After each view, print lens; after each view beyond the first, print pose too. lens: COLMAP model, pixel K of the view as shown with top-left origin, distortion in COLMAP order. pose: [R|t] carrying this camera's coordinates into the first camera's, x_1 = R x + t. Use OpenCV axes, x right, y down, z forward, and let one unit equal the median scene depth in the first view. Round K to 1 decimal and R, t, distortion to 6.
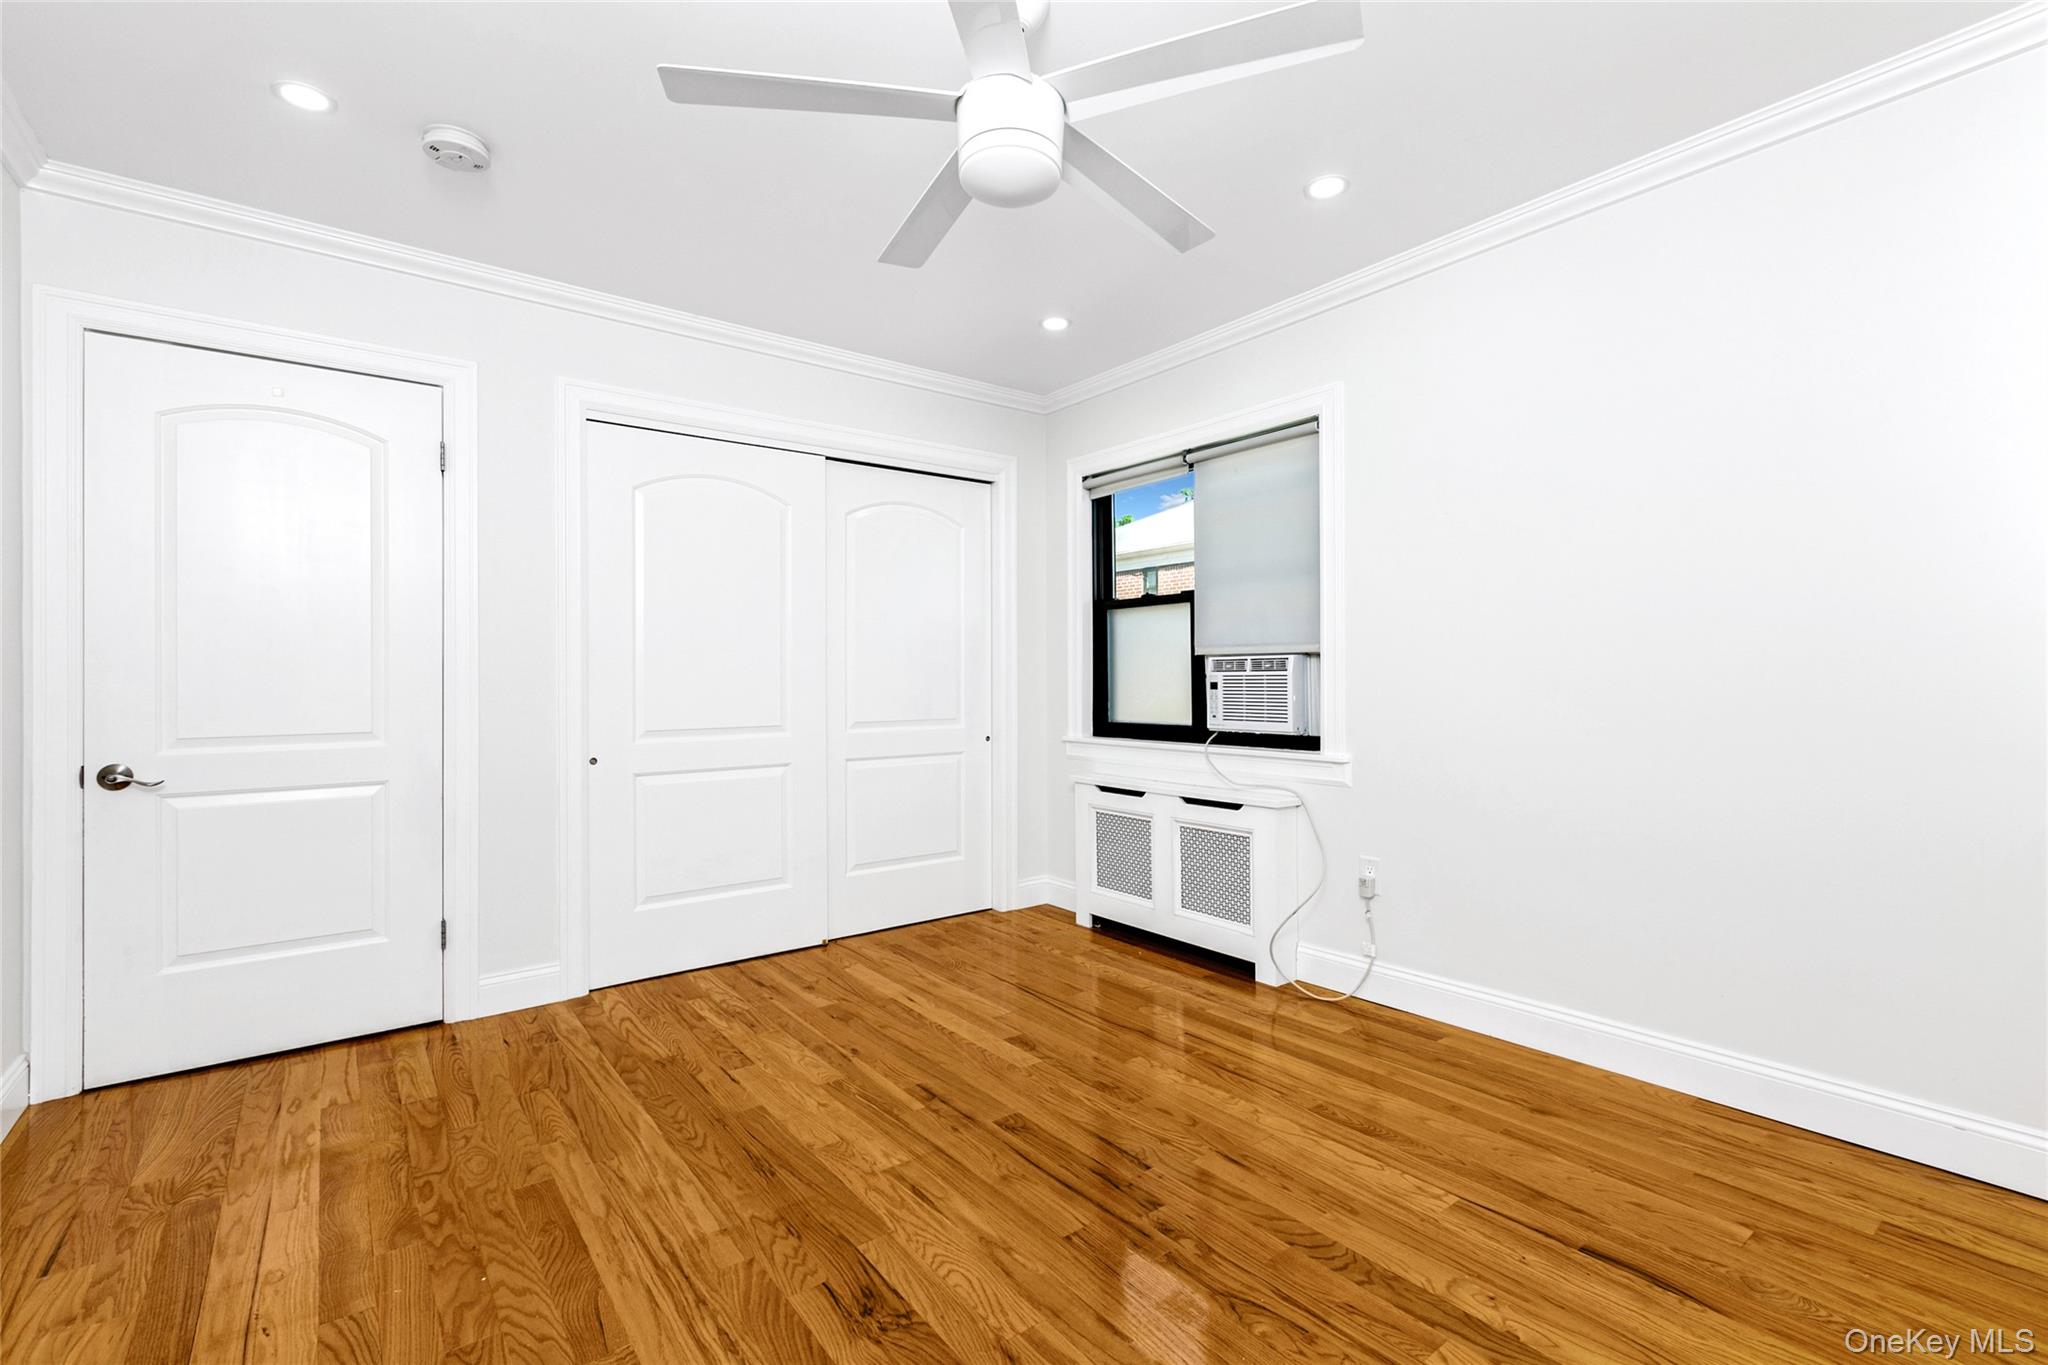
lens RADIAL K [[907.9, 0, 1032.8], [0, 907.9, 682.8], [0, 0, 1]] dist [0.001129, -0.000413]
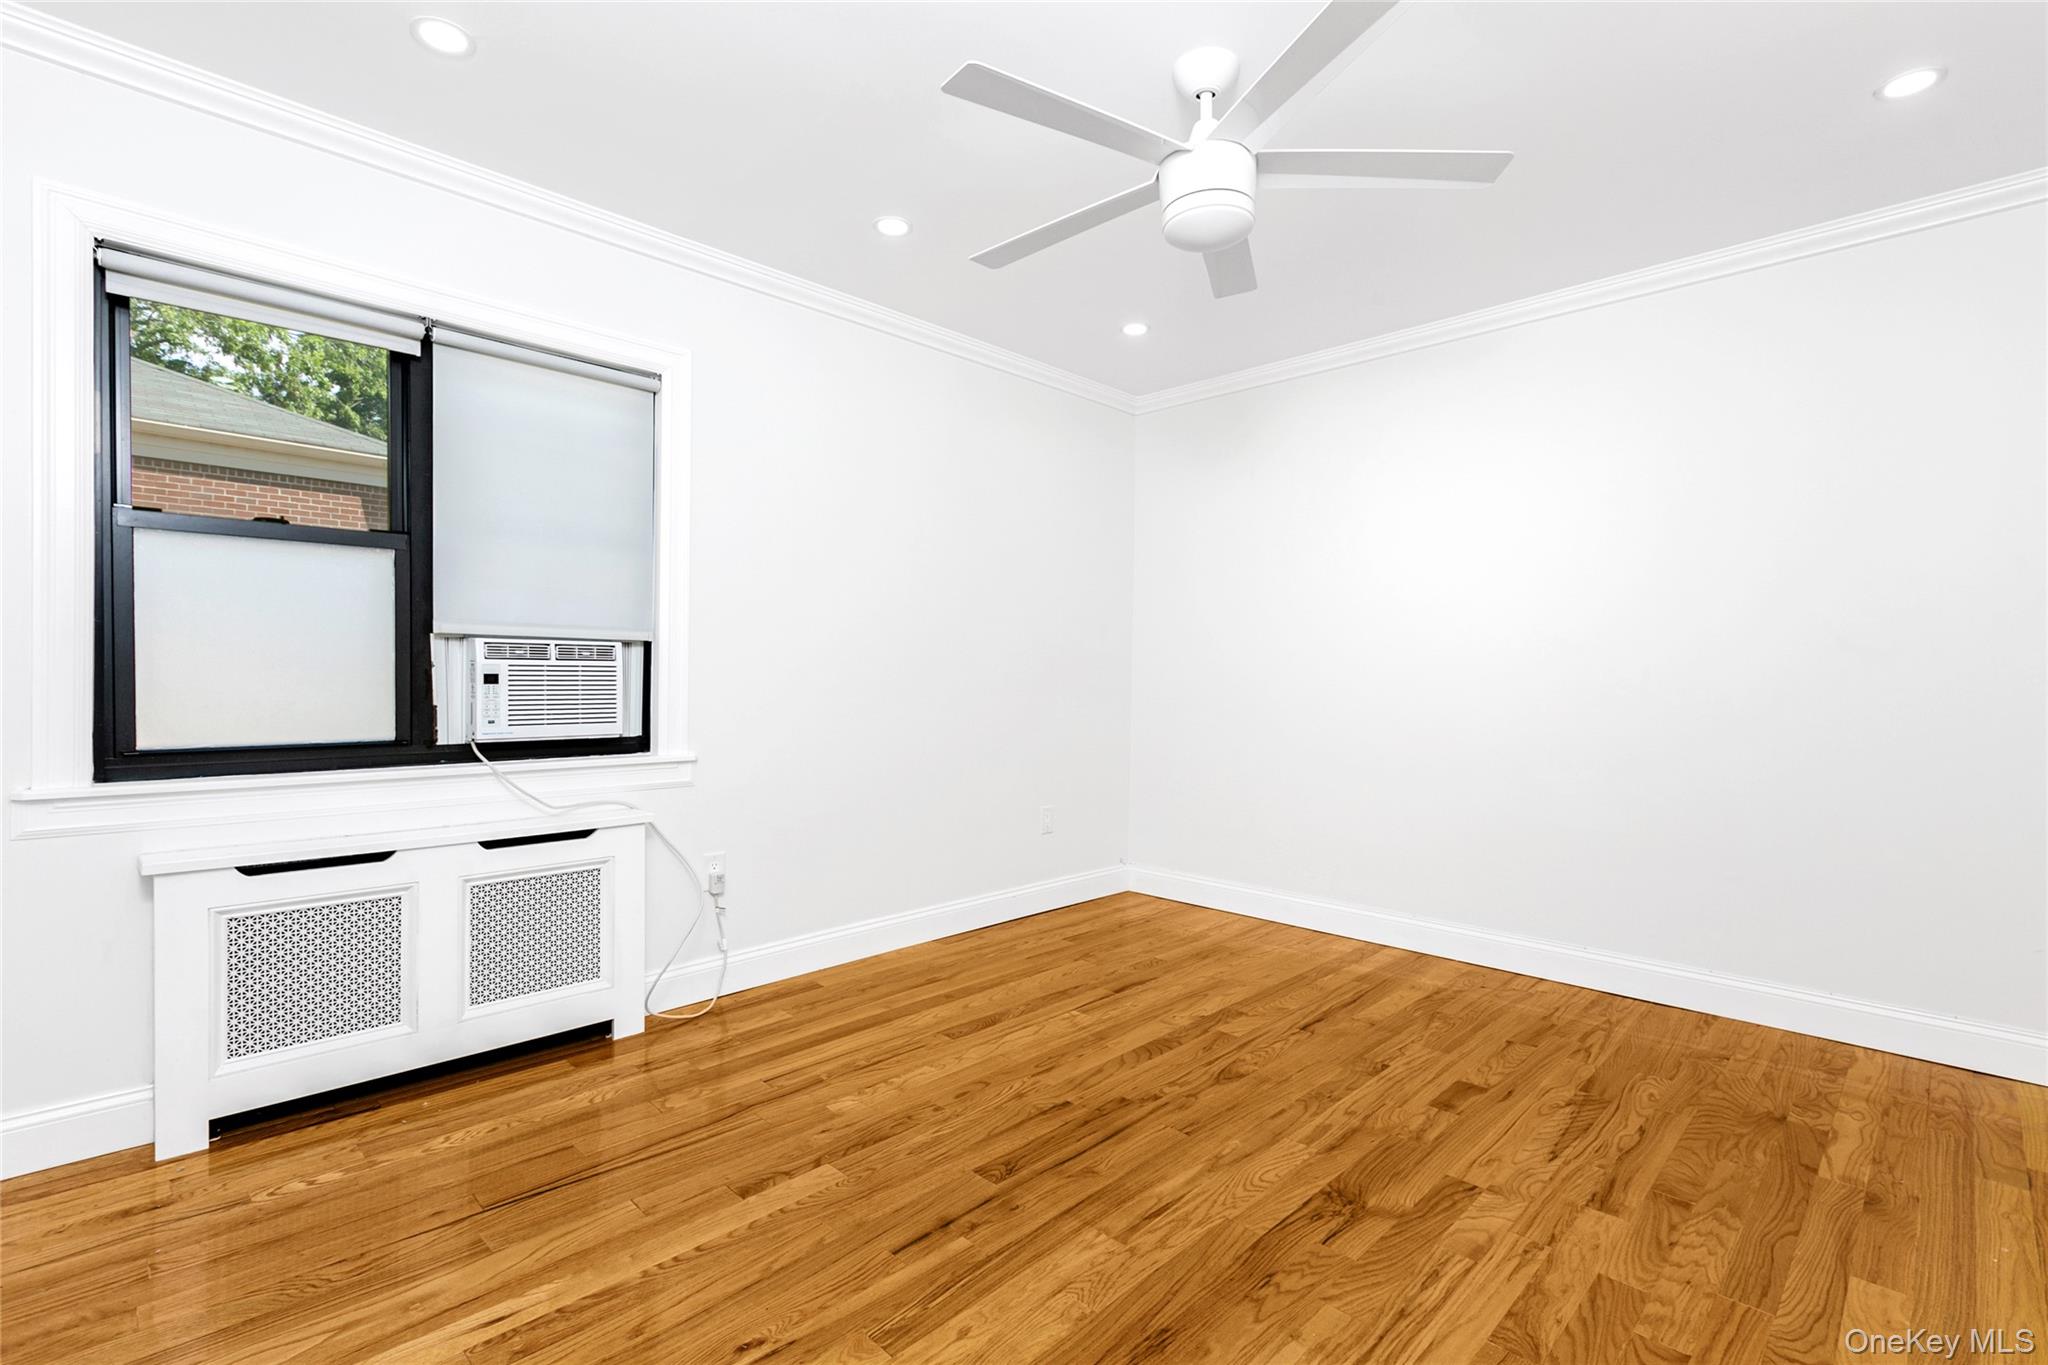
lens RADIAL K [[928.8, 0, 1024.0], [0, 928.8, 682.5], [0, 0, 1]] dist [0.000738, -0.001130]
pose [[-0.120486, -0.004174, 0.992706, -0.644145], [-0.004994, 0.999981, 0.003598, 0.001616], [-0.992703, -0.004524, -0.120504, 0.755102]]
